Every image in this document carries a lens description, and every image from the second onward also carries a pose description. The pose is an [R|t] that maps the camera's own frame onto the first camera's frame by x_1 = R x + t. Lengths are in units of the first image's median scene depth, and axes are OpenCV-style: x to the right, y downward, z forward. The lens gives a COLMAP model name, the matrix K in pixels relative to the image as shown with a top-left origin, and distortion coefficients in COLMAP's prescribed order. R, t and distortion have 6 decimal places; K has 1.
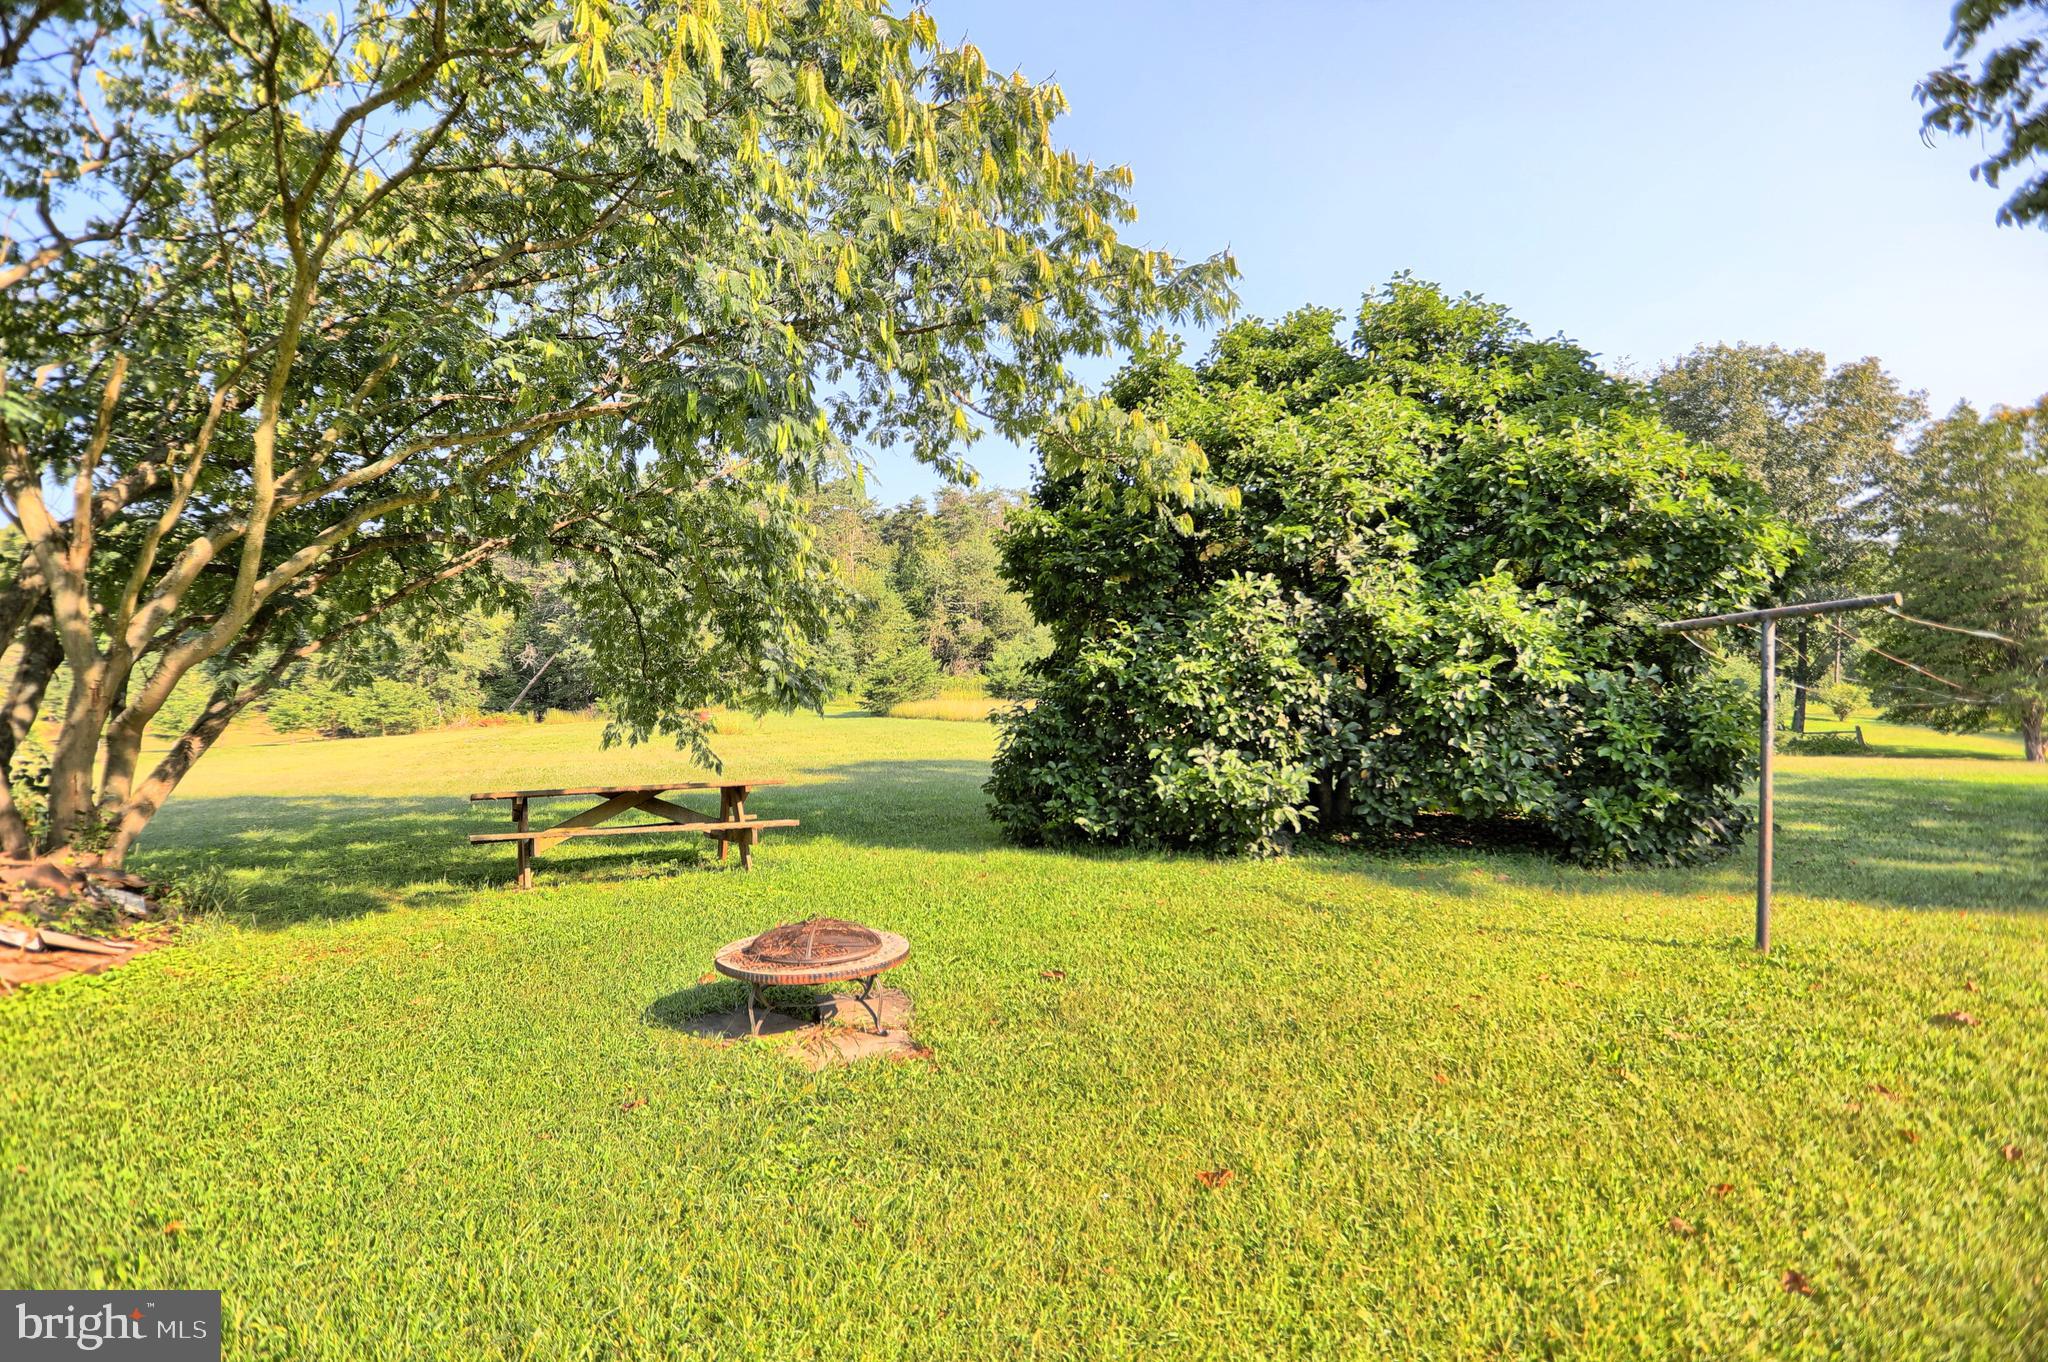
lens RADIAL K [[983.0, 0, 1021.4], [0, 983.0, 680.0], [0, 0, 1]] dist [-0.069759, 0.027012]
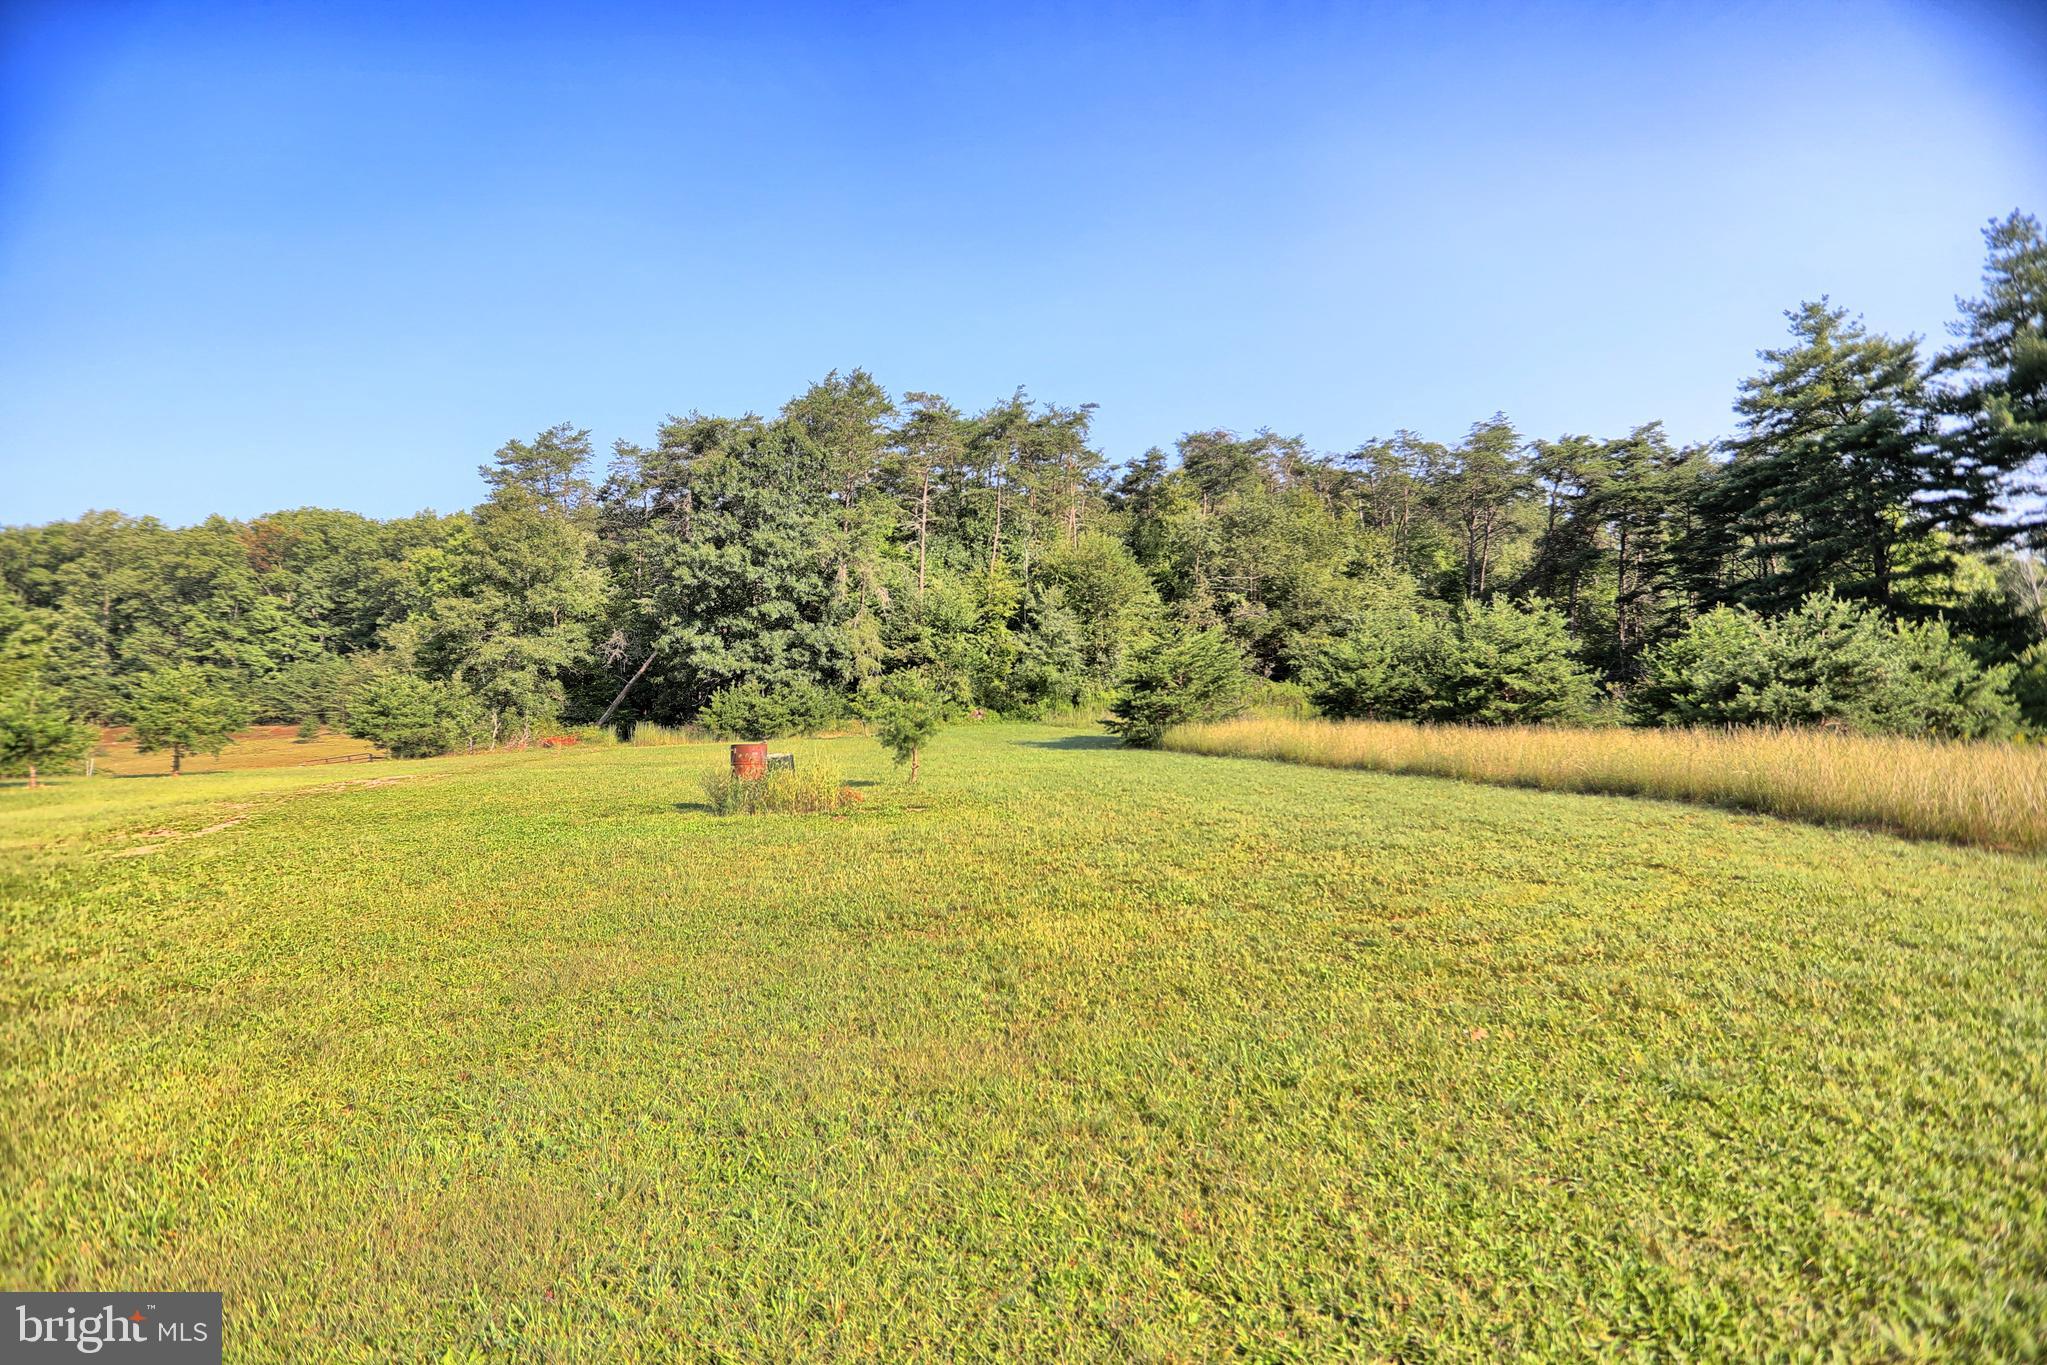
lens RADIAL K [[982.5, 0, 1020.9], [0, 982.5, 681.5], [0, 0, 1]] dist [-0.069759, 0.027012]
pose [[0.979550, 0.009840, -0.200962, -0.083336], [-0.013041, 0.999808, -0.014611, 0.007236], [0.200780, 0.016933, 0.979490, 0.366742]]
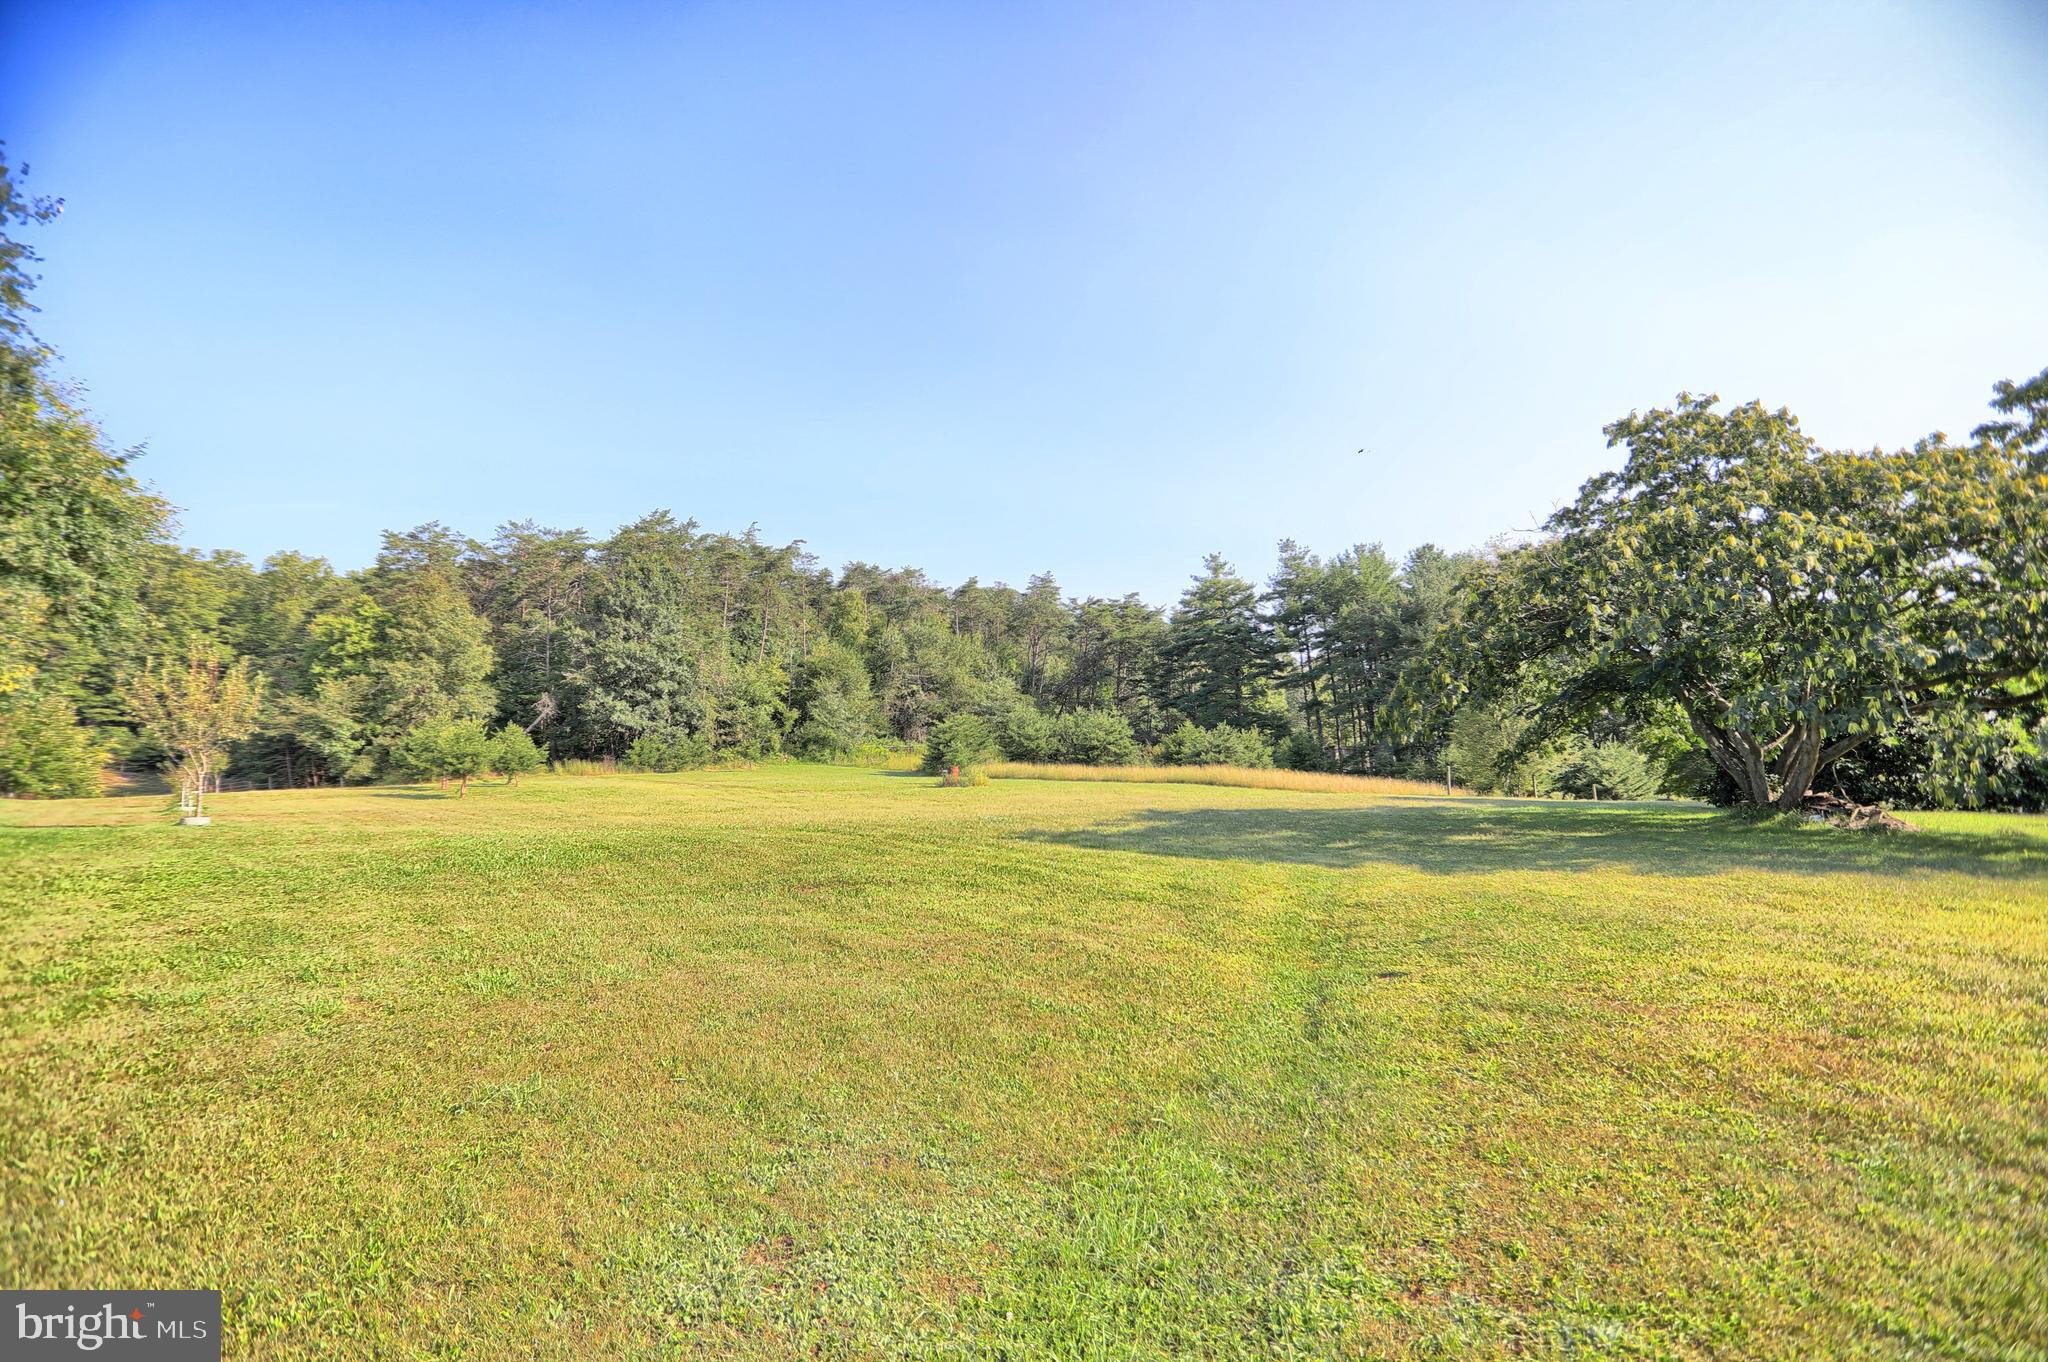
lens RADIAL K [[983.0, 0, 1021.4], [0, 983.0, 680.0], [0, 0, 1]] dist [-0.069759, 0.027012]
pose [[0.948512, 0.056823, 0.311603, -0.349202], [-0.033401, 0.996235, -0.079997, 0.012135], [-0.314975, 0.065470, 0.946839, -0.080544]]
